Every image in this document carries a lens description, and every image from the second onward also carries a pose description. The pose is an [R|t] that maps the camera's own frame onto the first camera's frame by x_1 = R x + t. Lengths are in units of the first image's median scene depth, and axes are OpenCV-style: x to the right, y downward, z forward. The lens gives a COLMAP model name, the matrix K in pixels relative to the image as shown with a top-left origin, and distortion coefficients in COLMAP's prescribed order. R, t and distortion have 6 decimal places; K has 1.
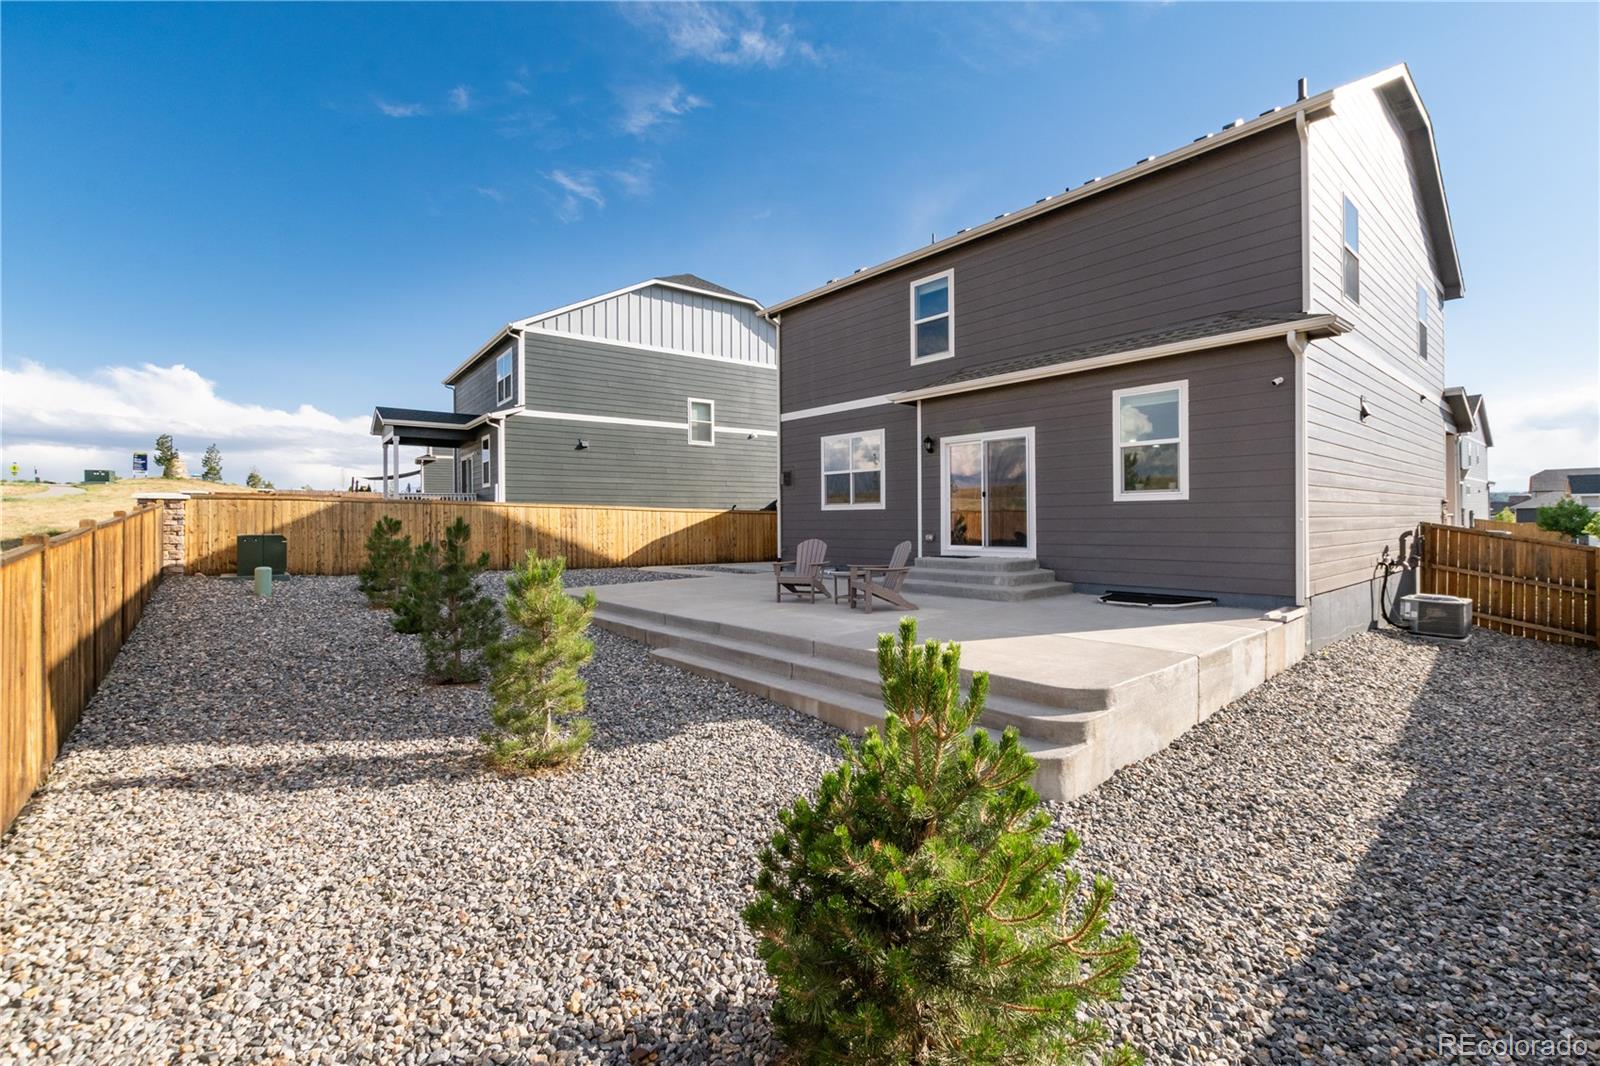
lens RADIAL K [[695.0, 0, 803.9], [0, 695.0, 522.4], [0, 0, 1]] dist [0.014275, -0.000264]
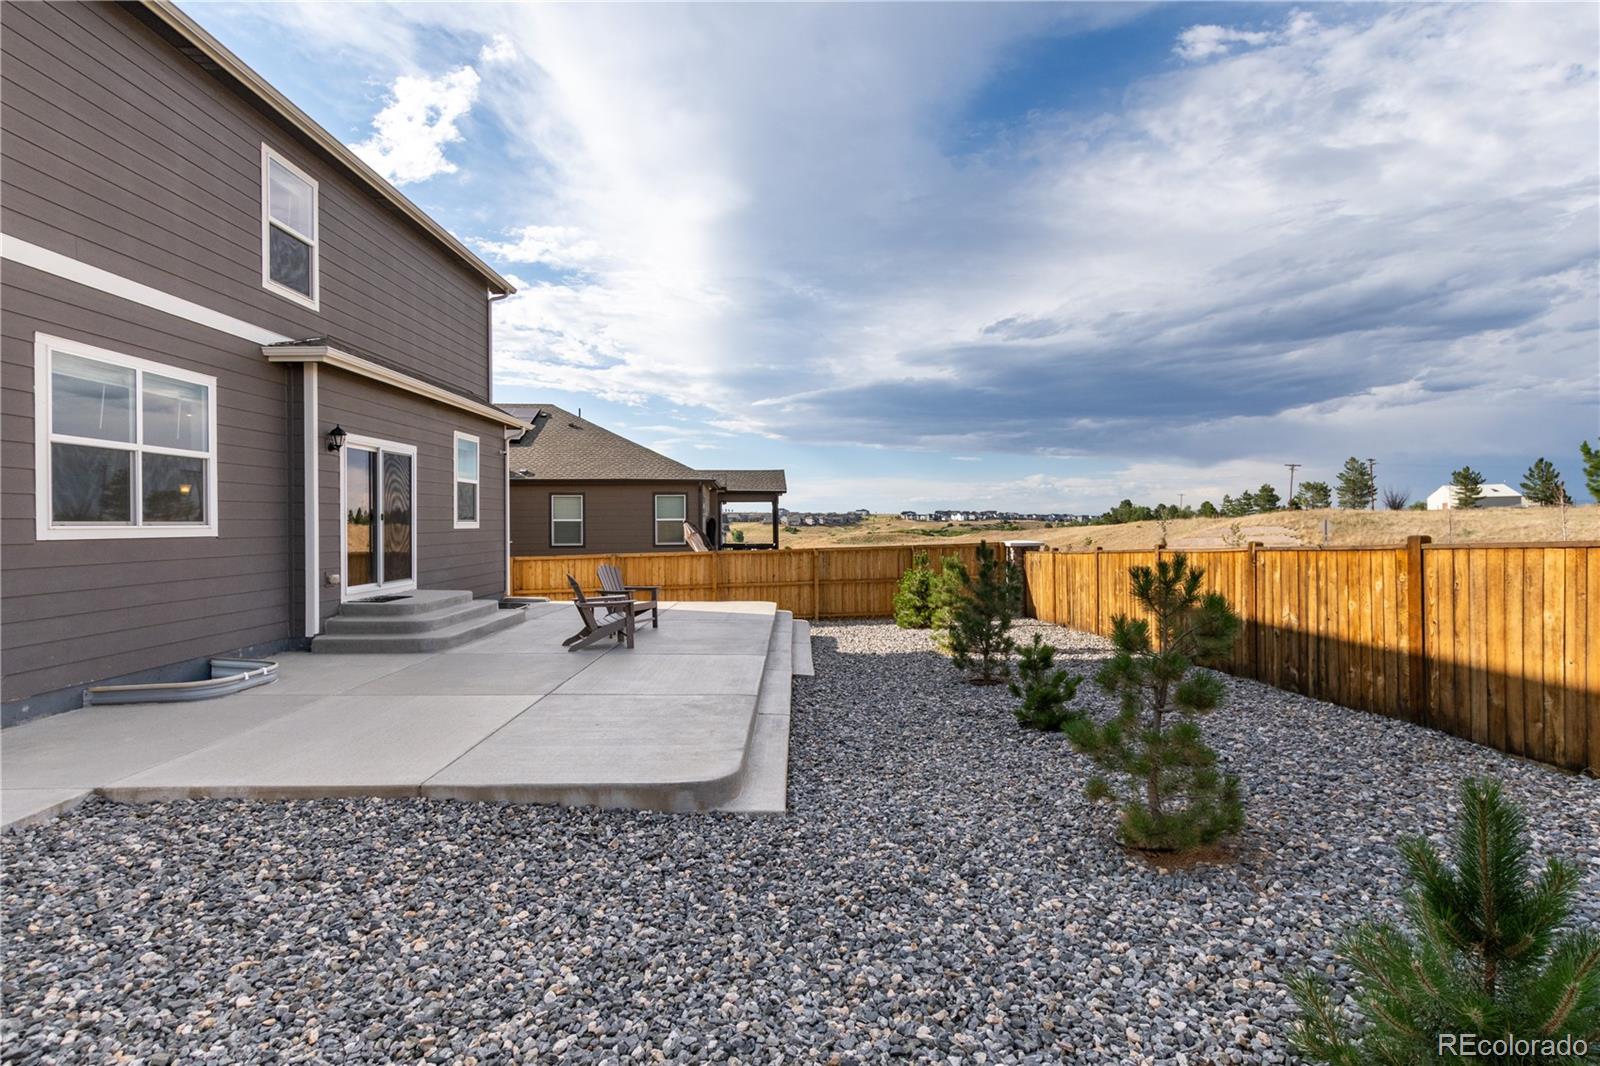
lens RADIAL K [[767.7, 0, 796.1], [0, 767.7, 504.6], [0, 0, 1]] dist [-0.002703, -0.000524]
pose [[-0.756038, 0.025383, 0.654035, -0.453712], [0.011649, 0.999611, -0.025329, -0.018614], [-0.654423, -0.011531, -0.756040, 0.914167]]
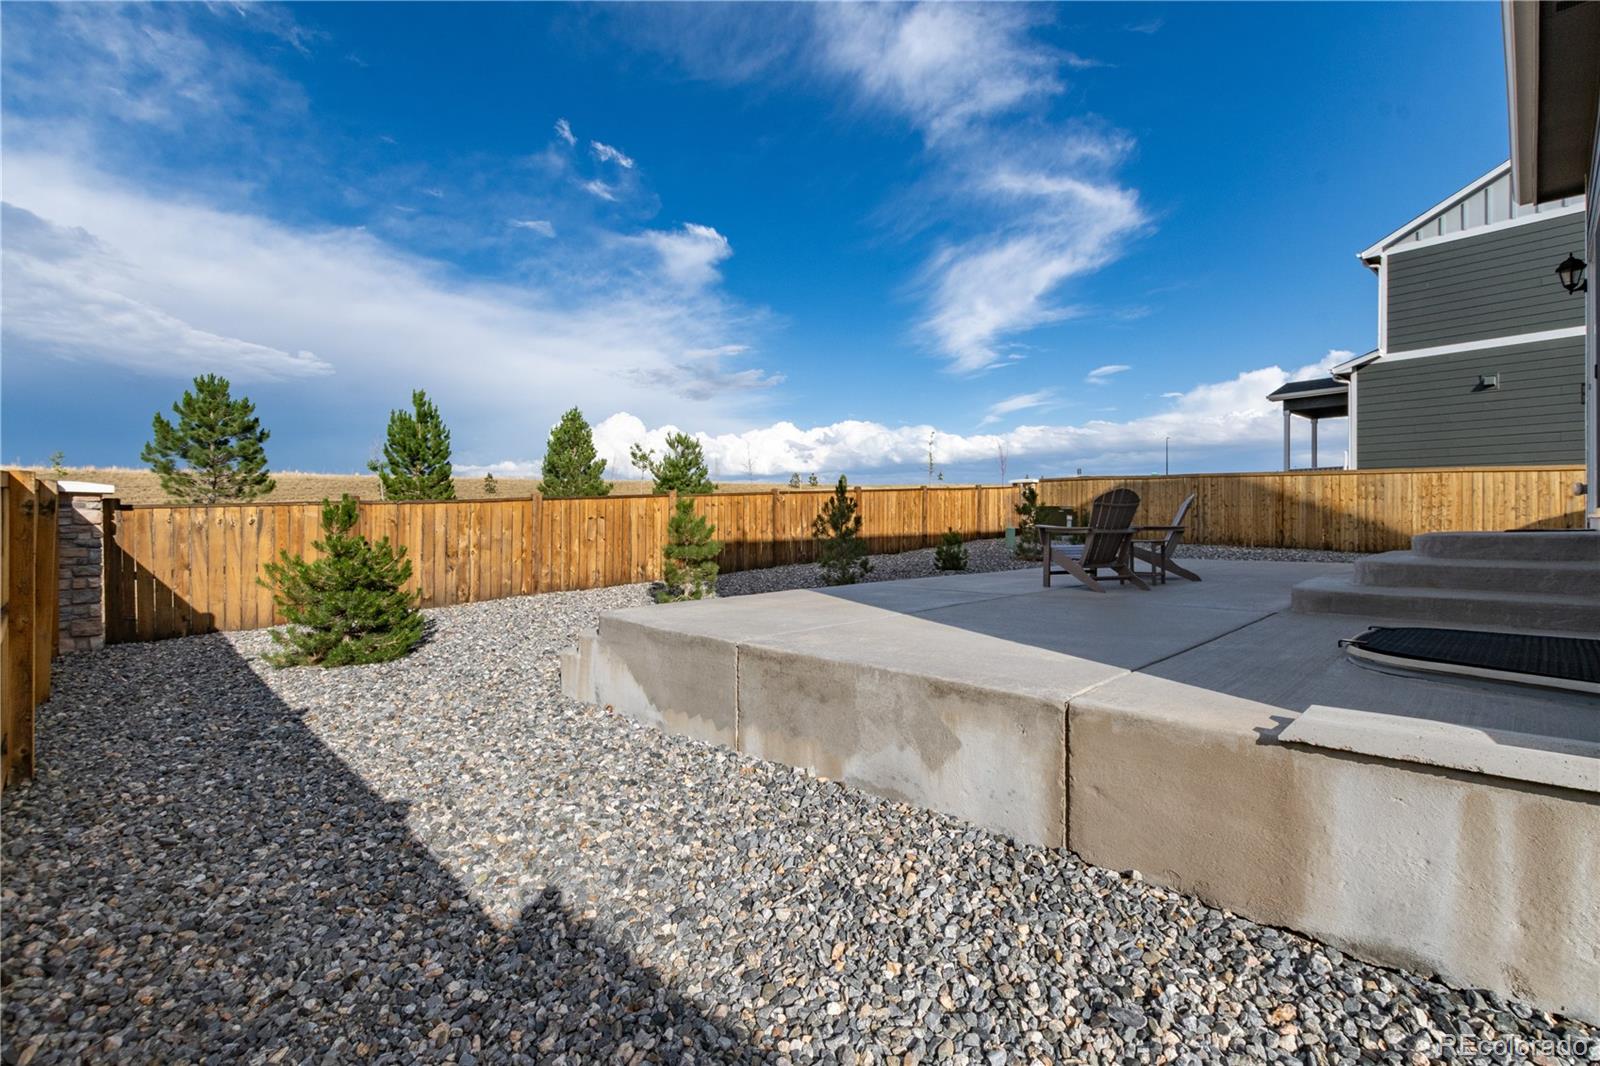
lens RADIAL K [[695.0, 0, 803.9], [0, 695.0, 522.4], [0, 0, 1]] dist [0.014275, -0.000264]
pose [[0.050059, 0.008499, -0.998710, 0.437026], [-0.000311, 0.999964, 0.008494, 0.028073], [0.998746, -0.000115, 0.050059, 0.345728]]
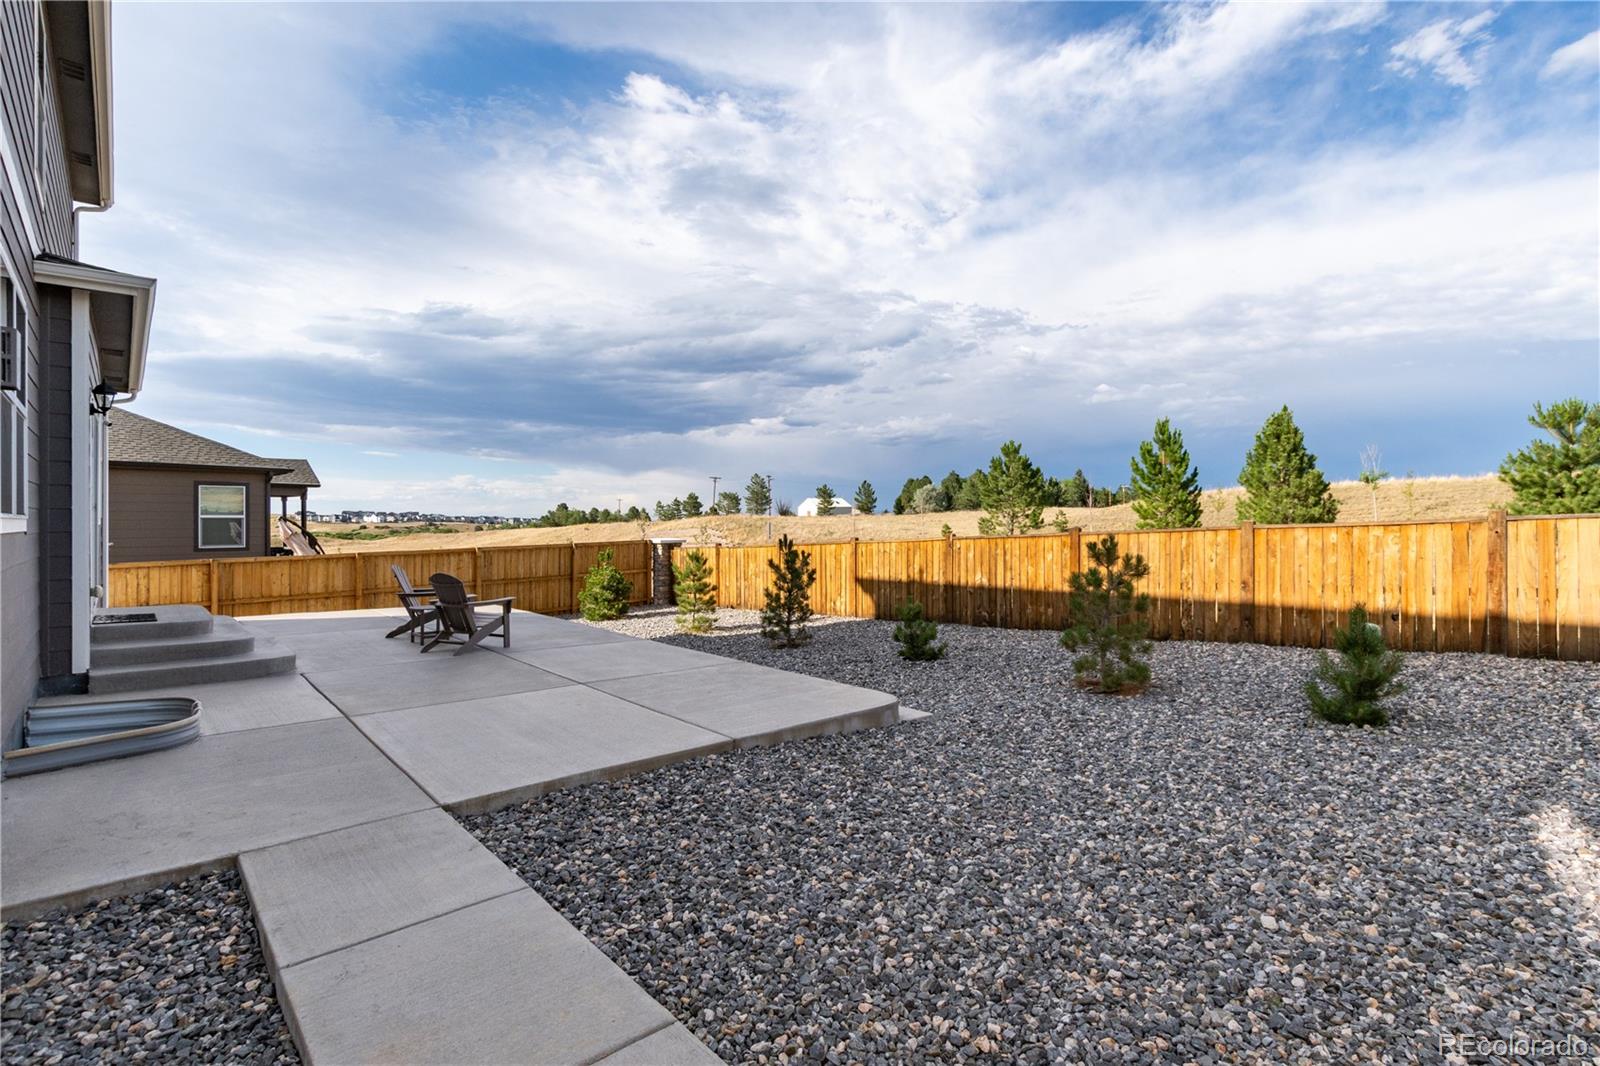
lens RADIAL K [[767.7, 0, 796.1], [0, 767.7, 504.6], [0, 0, 1]] dist [-0.002703, -0.000524]
pose [[-0.999973, 0.006703, 0.003124, -0.202250], [0.006633, 0.999738, -0.021895, -0.016956], [-0.003269, -0.021873, -0.999755, 1.112273]]
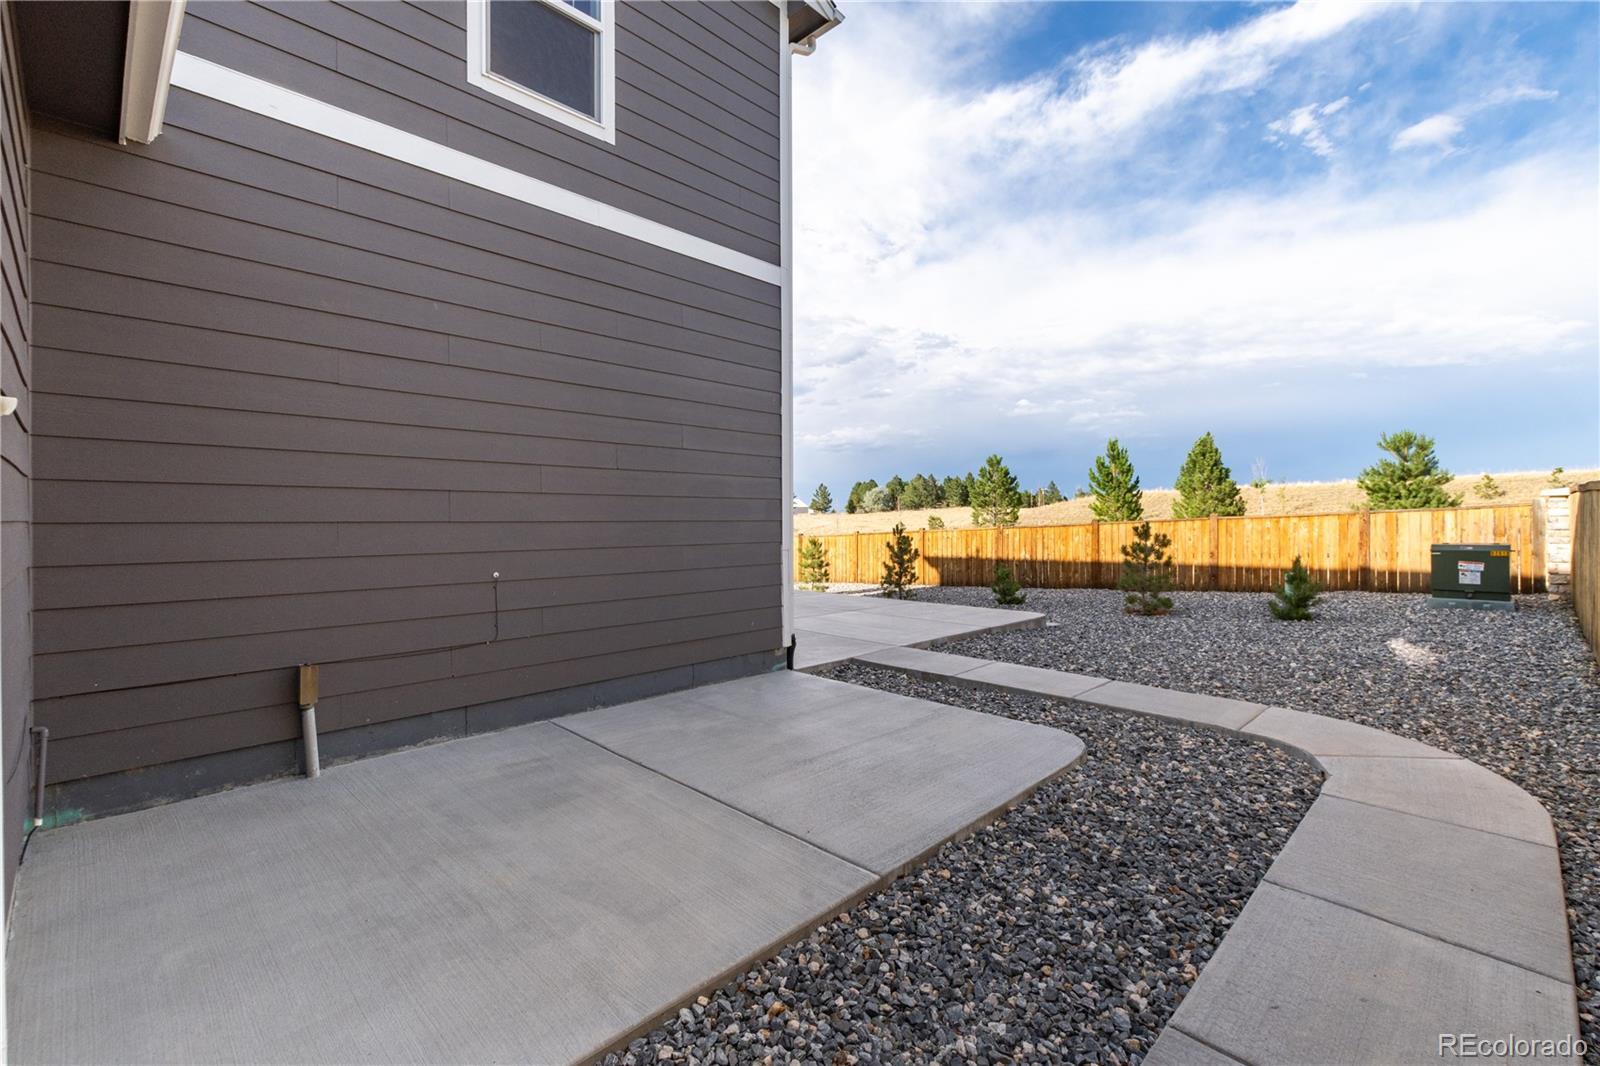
lens RADIAL K [[695.0, 0, 803.9], [0, 695.0, 522.4], [0, 0, 1]] dist [0.014275, -0.000264]
pose [[-0.996707, 0.008255, -0.080661, 0.008970], [0.007970, 0.999961, 0.003848, -0.012806], [0.080690, 0.003192, -0.996734, 1.320600]]
